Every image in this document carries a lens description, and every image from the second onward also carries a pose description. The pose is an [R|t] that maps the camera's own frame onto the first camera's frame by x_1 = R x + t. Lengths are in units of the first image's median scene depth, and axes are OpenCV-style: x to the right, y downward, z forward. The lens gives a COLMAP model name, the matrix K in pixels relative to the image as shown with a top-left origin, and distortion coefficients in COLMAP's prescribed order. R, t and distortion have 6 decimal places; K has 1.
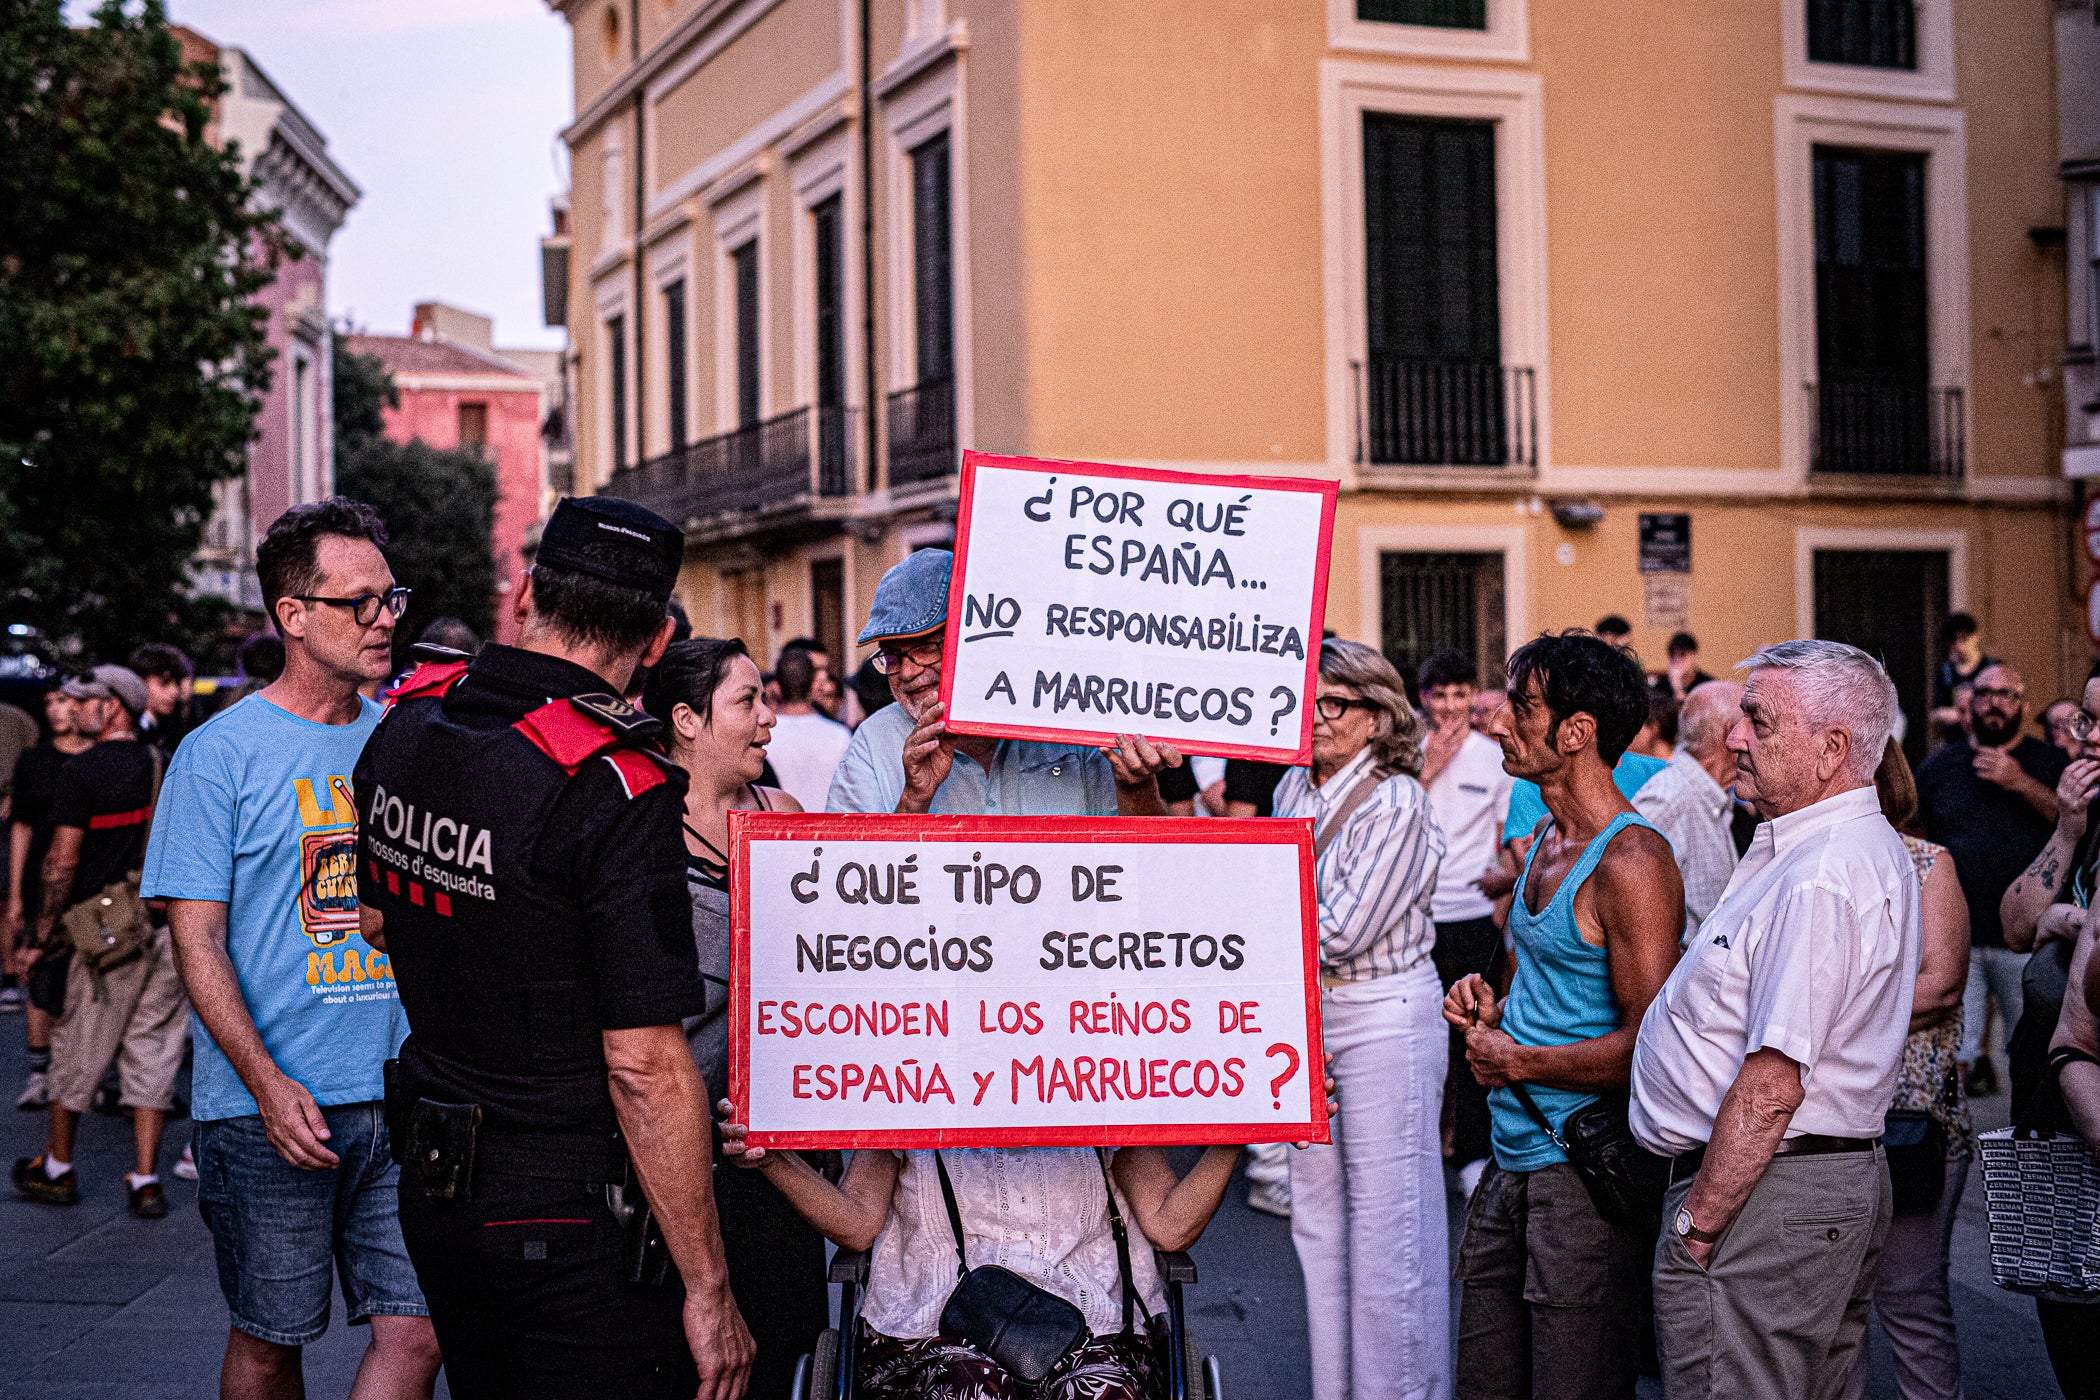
lens RADIAL K [[3042.4, 0, 1050.0], [0, 3042.4, 700.0], [0, 0, 1]] dist [-0.114022, 0.159658]
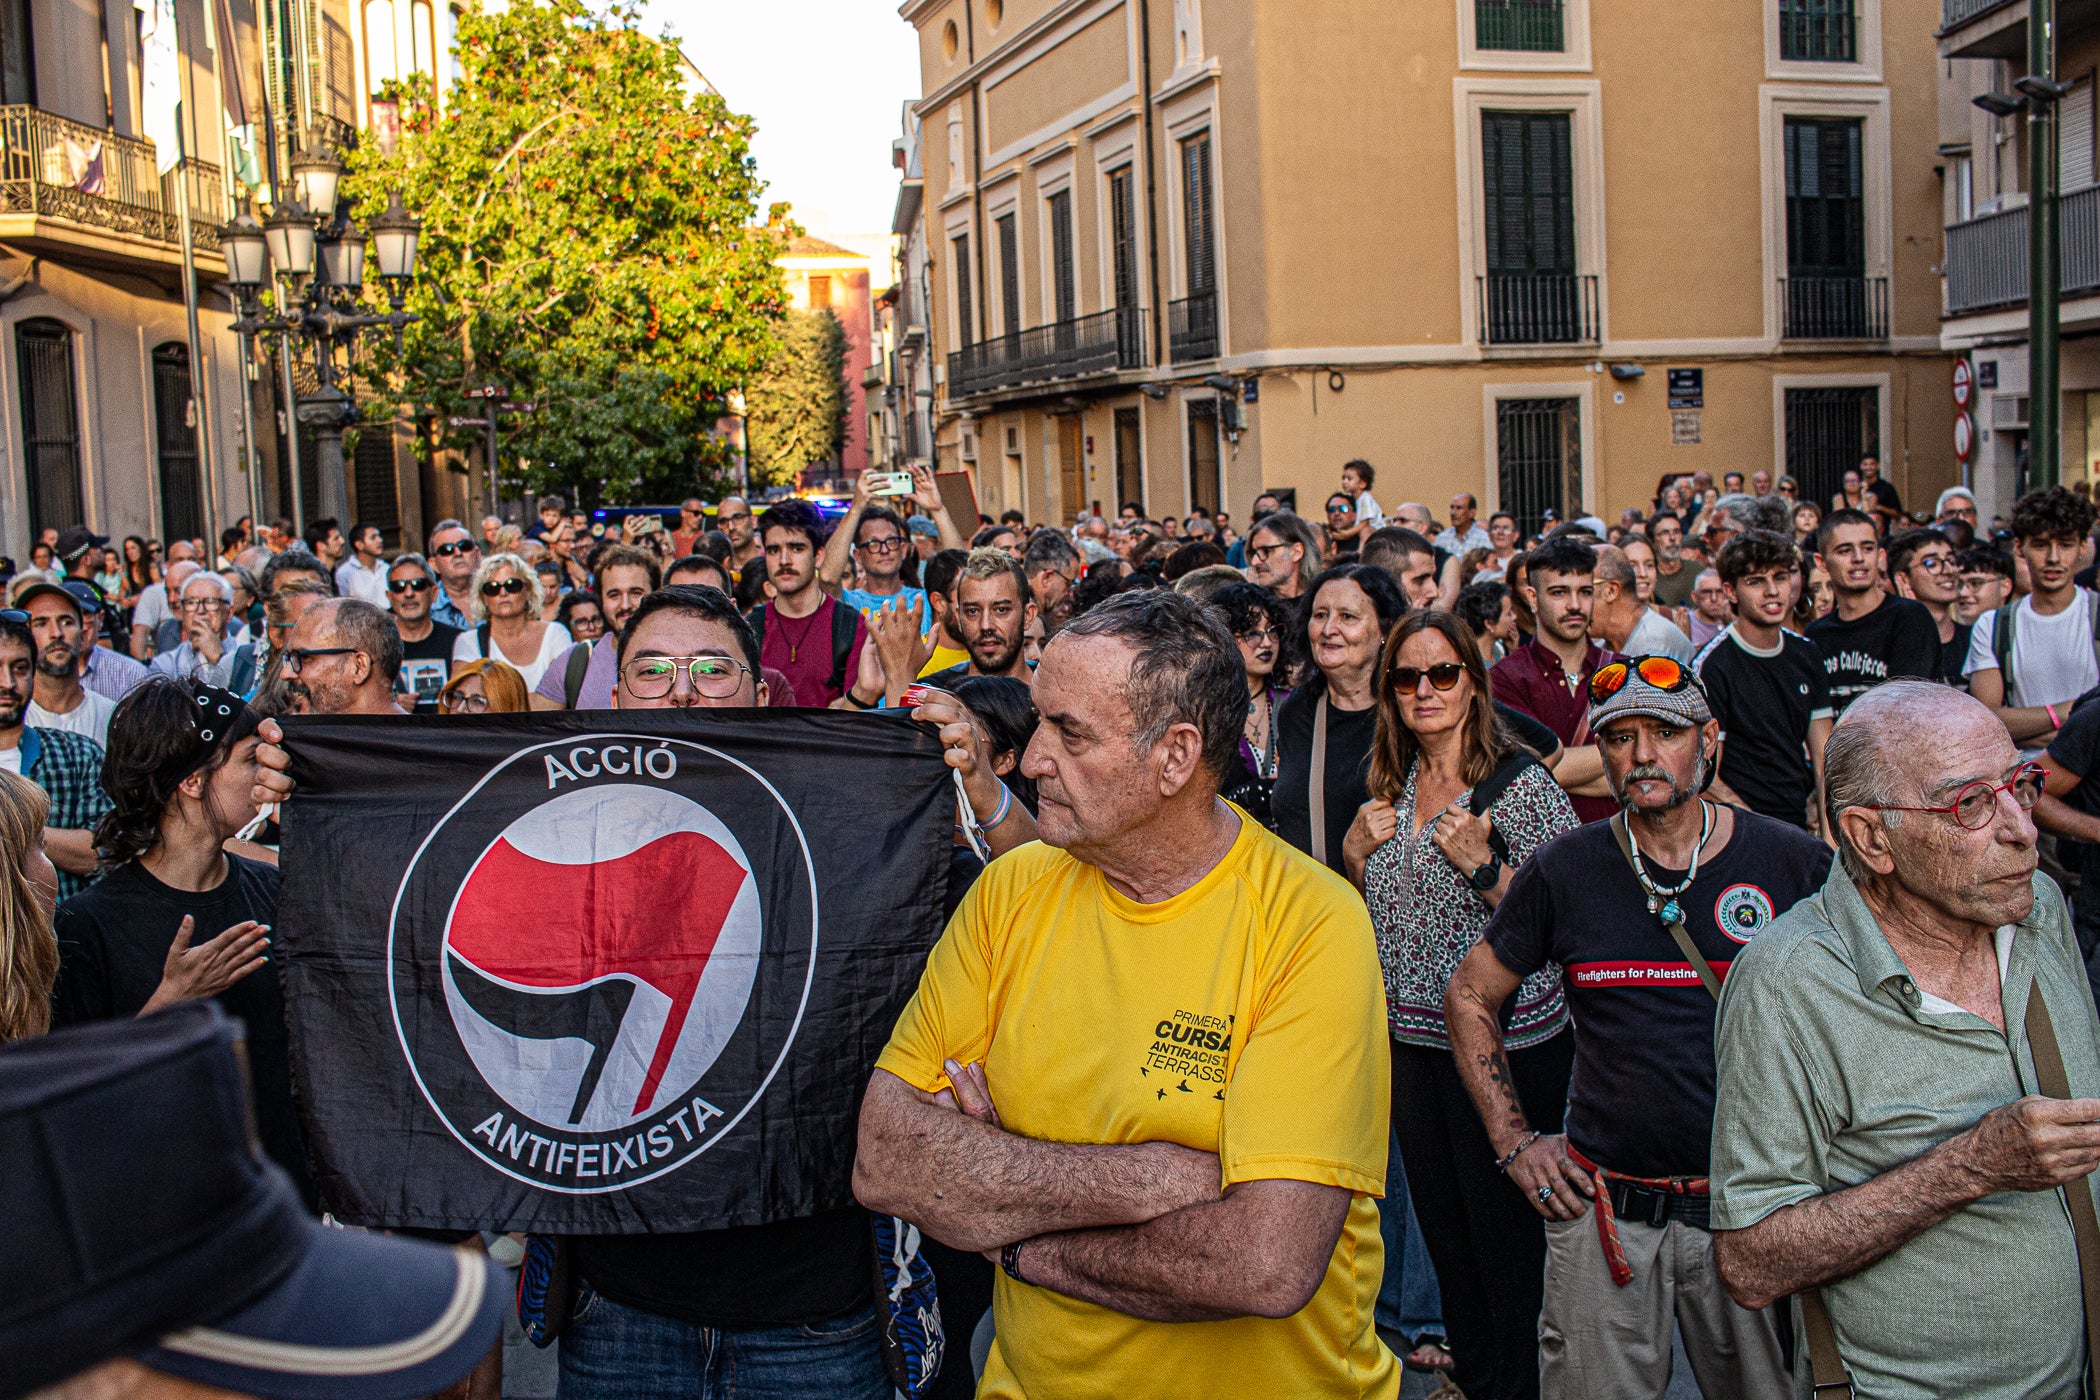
lens RADIAL K [[2337.8, 0, 1050.0], [0, 2337.8, 700.0], [0, 0, 1]] dist [-0.123315, 0.122403]
pose [[0.996943, -0.018663, -0.075874, -0.028229], [0.025919, 0.995063, 0.095802, -0.015388], [0.073711, -0.097476, 0.992505, -0.183293]]
